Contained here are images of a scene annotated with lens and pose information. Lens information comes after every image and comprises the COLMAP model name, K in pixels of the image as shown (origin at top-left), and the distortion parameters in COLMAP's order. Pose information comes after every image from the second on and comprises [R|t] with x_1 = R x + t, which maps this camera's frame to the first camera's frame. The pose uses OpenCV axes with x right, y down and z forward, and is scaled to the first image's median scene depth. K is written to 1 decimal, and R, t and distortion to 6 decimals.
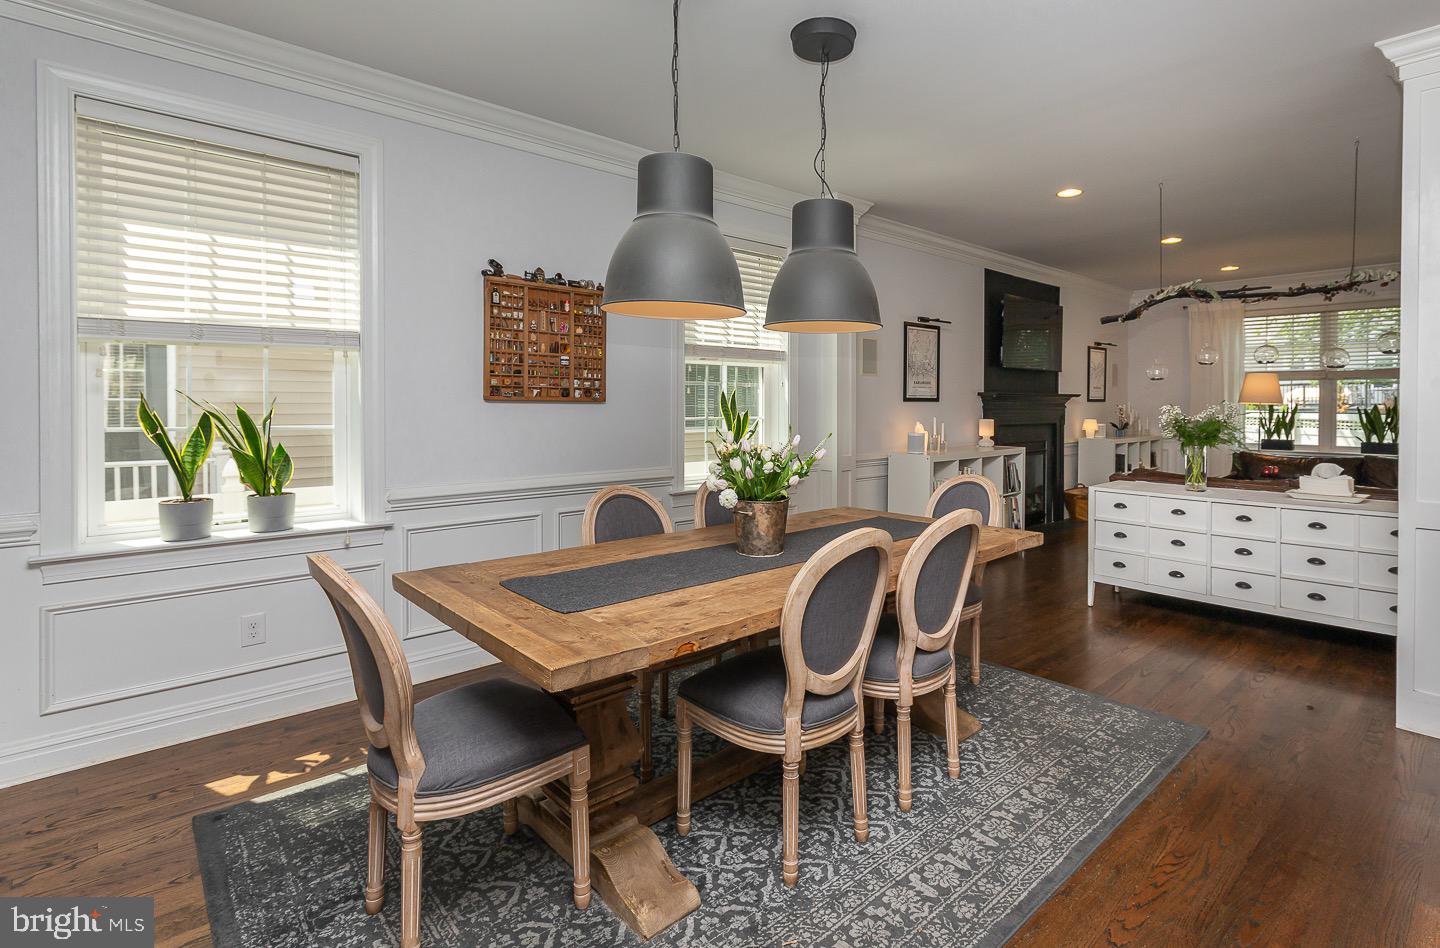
lens RADIAL K [[696.6, 0, 751.9], [0, 696.6, 413.7], [0, 0, 1]] dist [-0.001812, 0.000510]
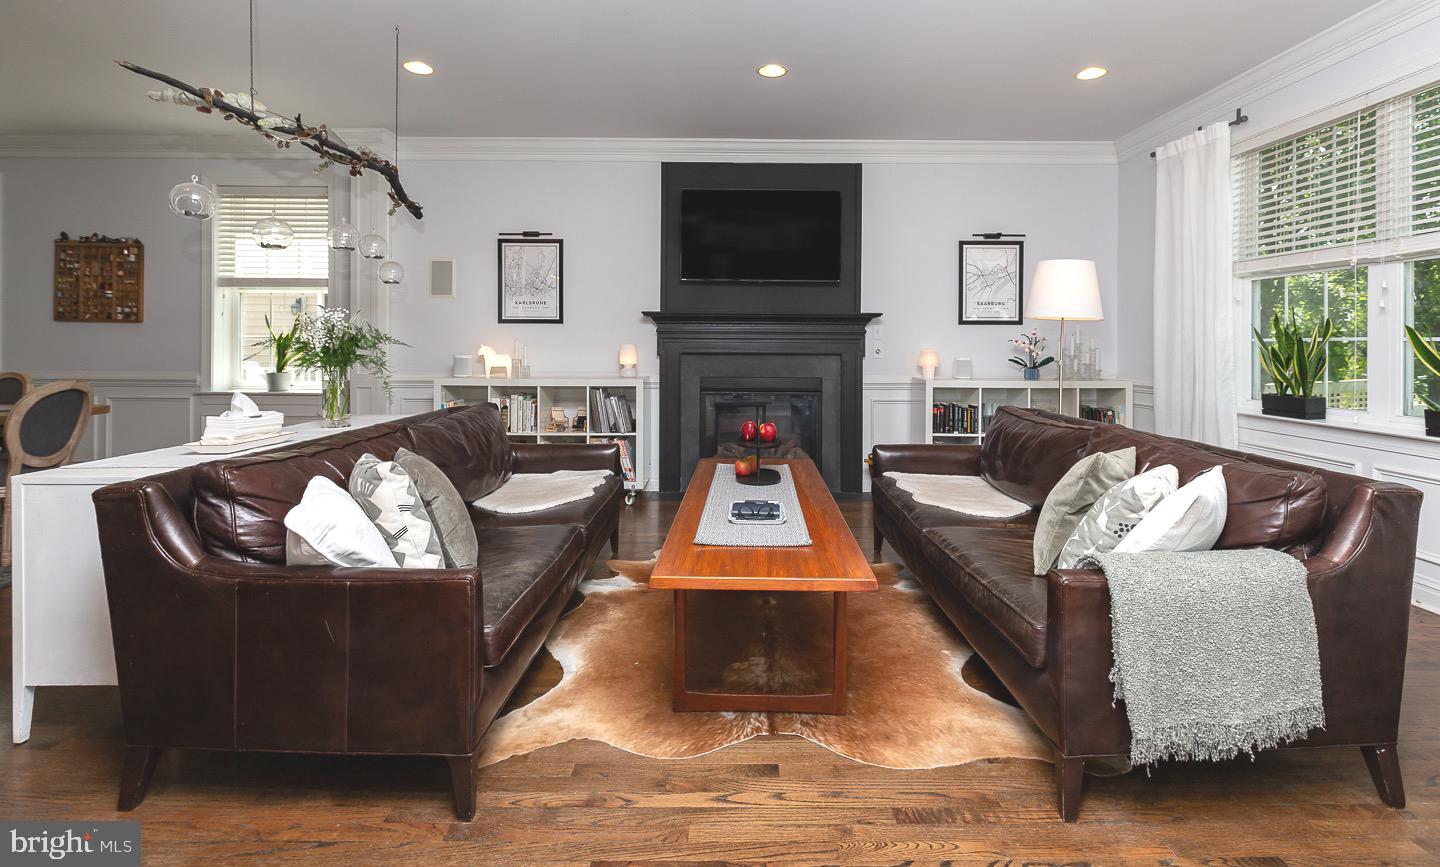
lens RADIAL K [[673.3, 0, 734.2], [0, 673.3, 344.8], [0, 0, 1]] dist [-0.002003, 0.000169]
pose [[0.746055, -0.005602, -0.665860, 2.046702], [-0.013879, 0.999617, -0.023960, 0.057084], [0.665739, 0.027117, 0.745692, 1.022472]]
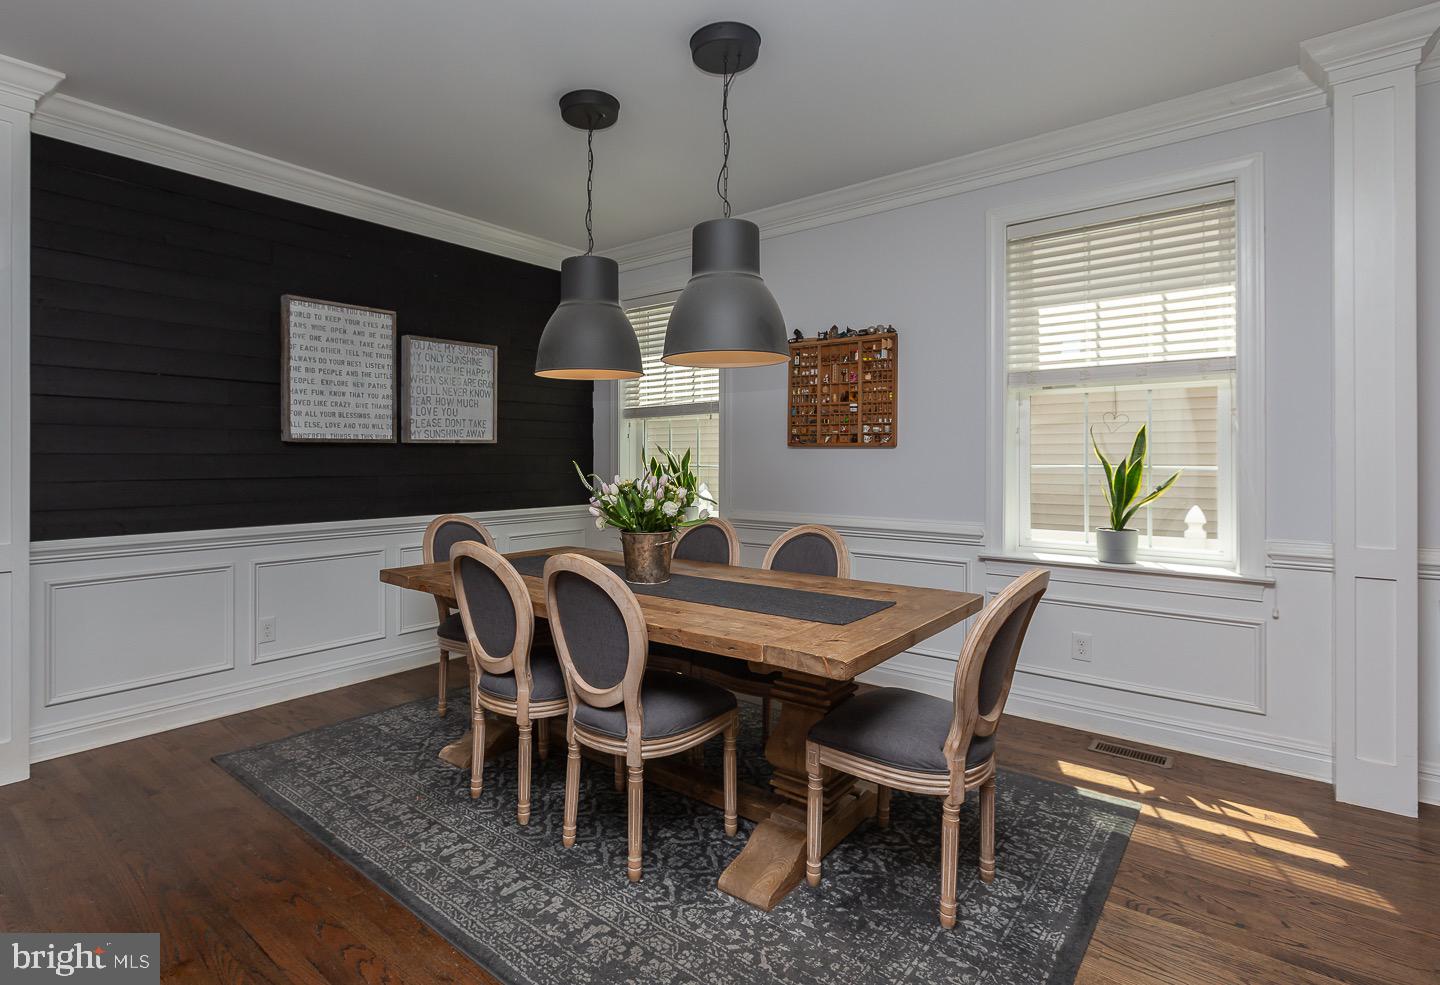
lens RADIAL K [[703.1, 0, 693.1], [0, 703.1, 452.1], [0, 0, 1]] dist [0.000055, 0.000482]
pose [[0.151241, -0.008531, -0.988460, 0.922349], [-0.013074, 0.999858, -0.010630, 0.006270], [0.988411, 0.014531, 0.151108, 0.745712]]
